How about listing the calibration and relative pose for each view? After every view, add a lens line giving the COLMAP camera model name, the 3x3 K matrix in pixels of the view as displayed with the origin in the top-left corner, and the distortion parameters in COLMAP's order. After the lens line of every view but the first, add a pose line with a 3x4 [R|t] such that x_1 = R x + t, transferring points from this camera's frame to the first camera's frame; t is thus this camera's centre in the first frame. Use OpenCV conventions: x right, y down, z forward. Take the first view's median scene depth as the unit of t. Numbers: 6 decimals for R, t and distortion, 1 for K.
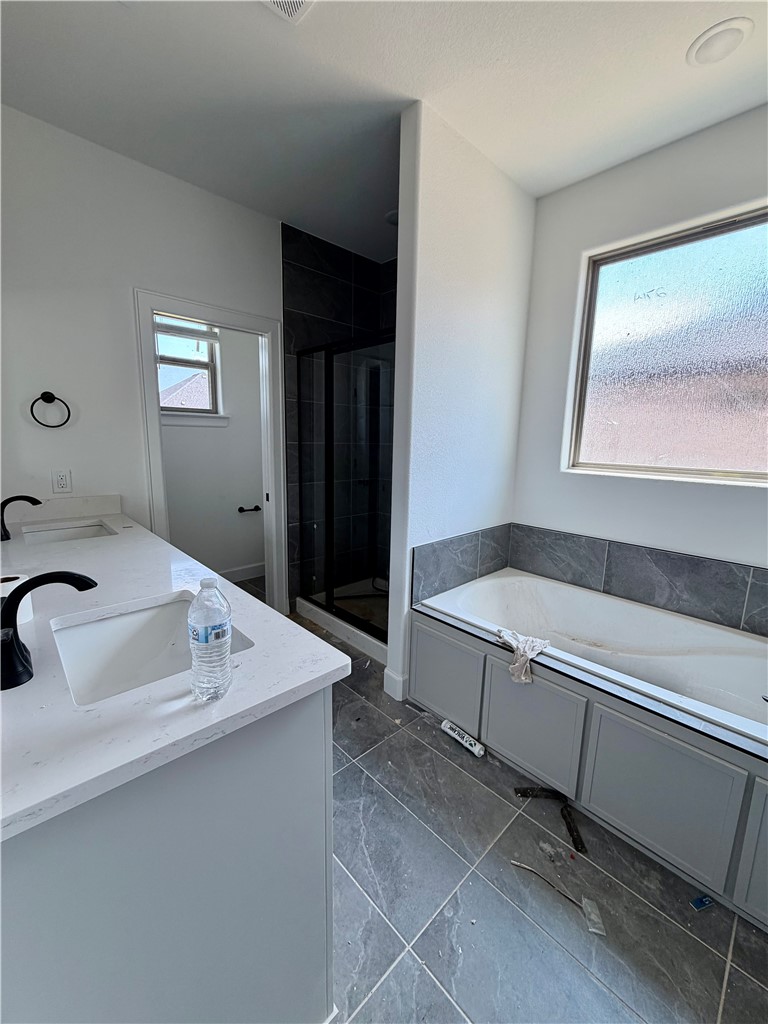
lens RADIAL K [[409.4, 0, 385.5], [0, 409.4, 511.7], [0, 0, 1]] dist [0.000715, 0.000340]
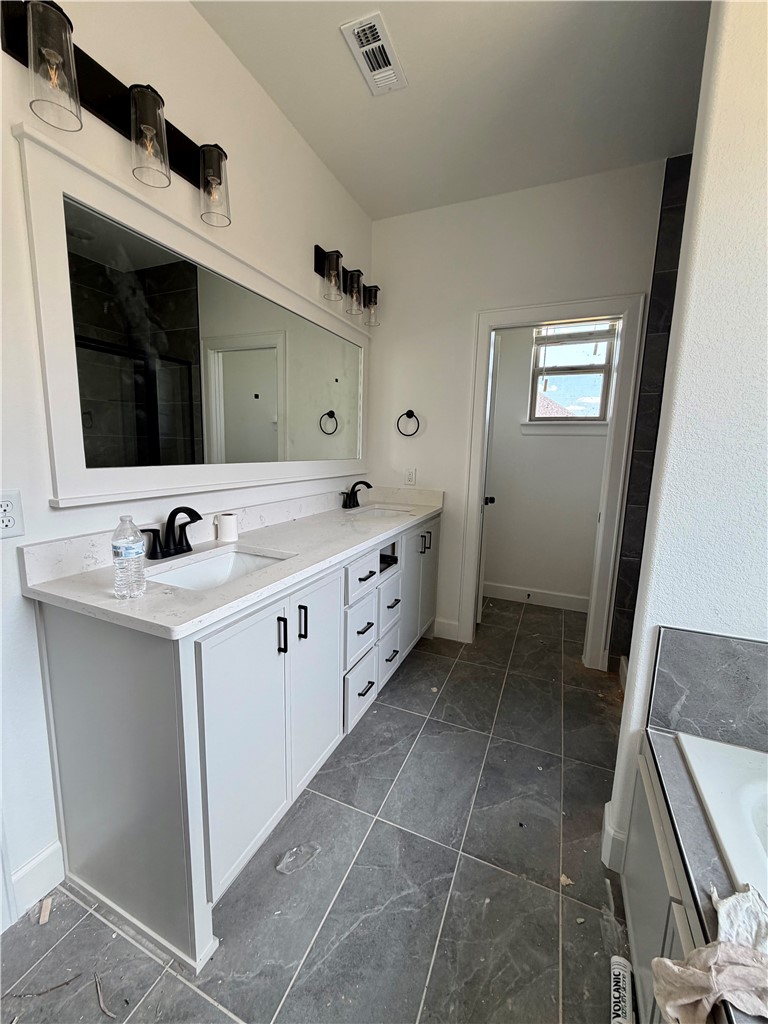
lens RADIAL K [[409.4, 0, 383.1], [0, 409.4, 509.9], [0, 0, 1]] dist [0.000715, 0.000340]
pose [[0.384539, 0.130114, -0.913893, 0.441419], [-0.176949, 0.982047, 0.065363, -0.041193], [0.905991, 0.136577, 0.400659, 0.432110]]
